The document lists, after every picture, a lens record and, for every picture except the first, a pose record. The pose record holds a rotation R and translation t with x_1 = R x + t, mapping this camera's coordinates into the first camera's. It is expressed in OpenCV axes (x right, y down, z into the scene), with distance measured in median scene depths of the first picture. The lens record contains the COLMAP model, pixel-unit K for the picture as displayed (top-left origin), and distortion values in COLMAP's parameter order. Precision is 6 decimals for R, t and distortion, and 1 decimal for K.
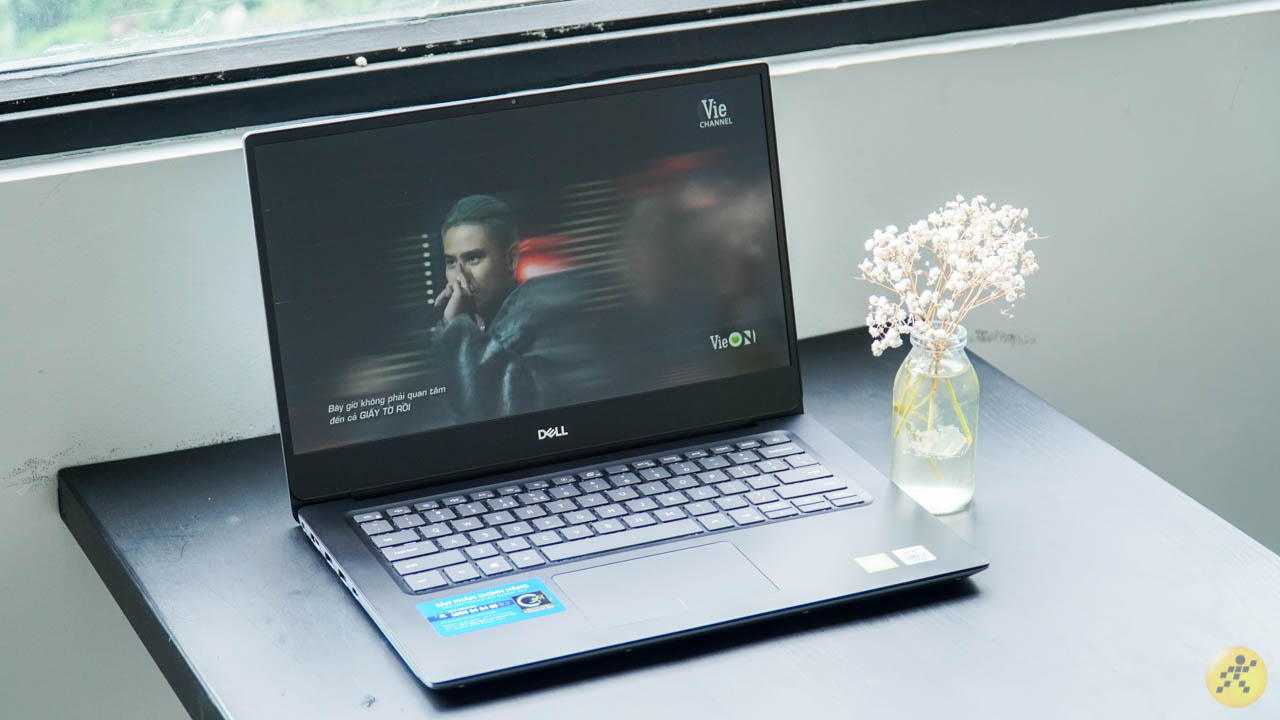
lens RADIAL K [[3081.9, 0, 639.5], [0, 3081.9, 360.7], [0, 0, 1]] dist [-0.271150, 0.000000]
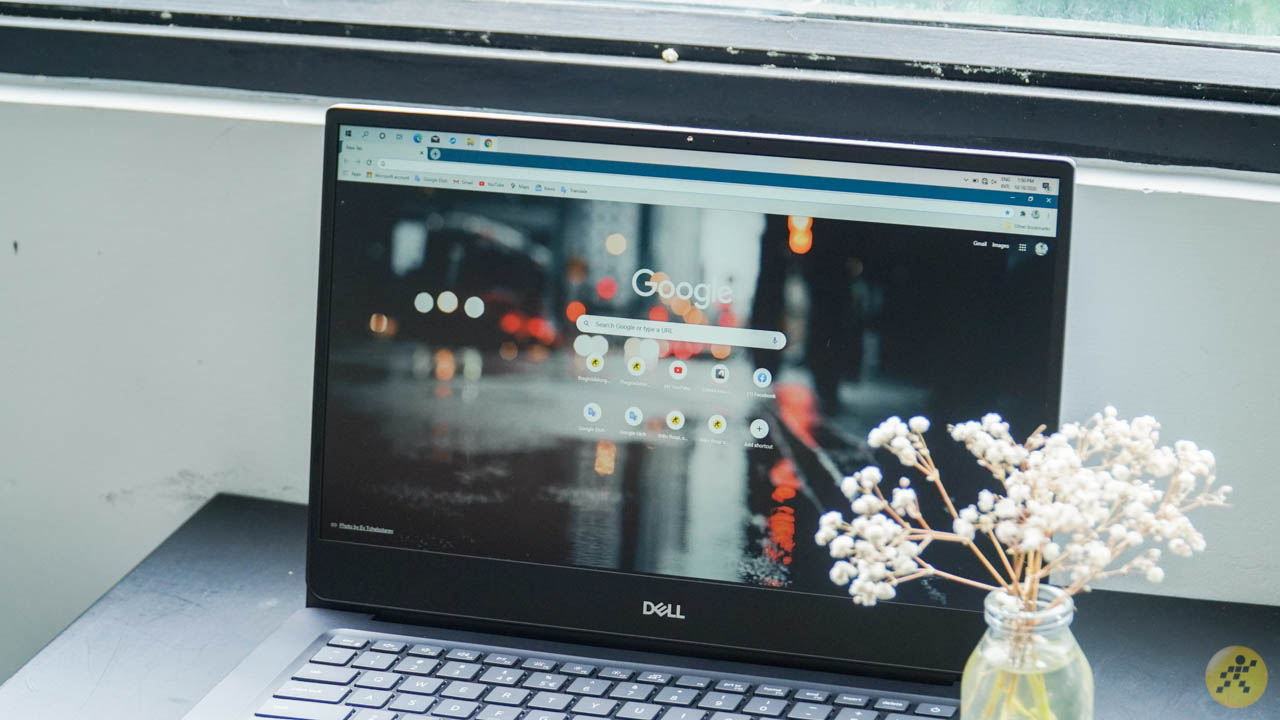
lens RADIAL K [[4270.6, 0, 641.7], [0, 4270.6, 359.4], [0, 0, 1]] dist [-0.486461, 0.000000]
pose [[0.722481, 0.222495, -0.654613, 0.585340], [-0.236061, 0.969292, 0.068915, -0.096917], [0.649844, 0.104738, 0.752817, 0.250102]]
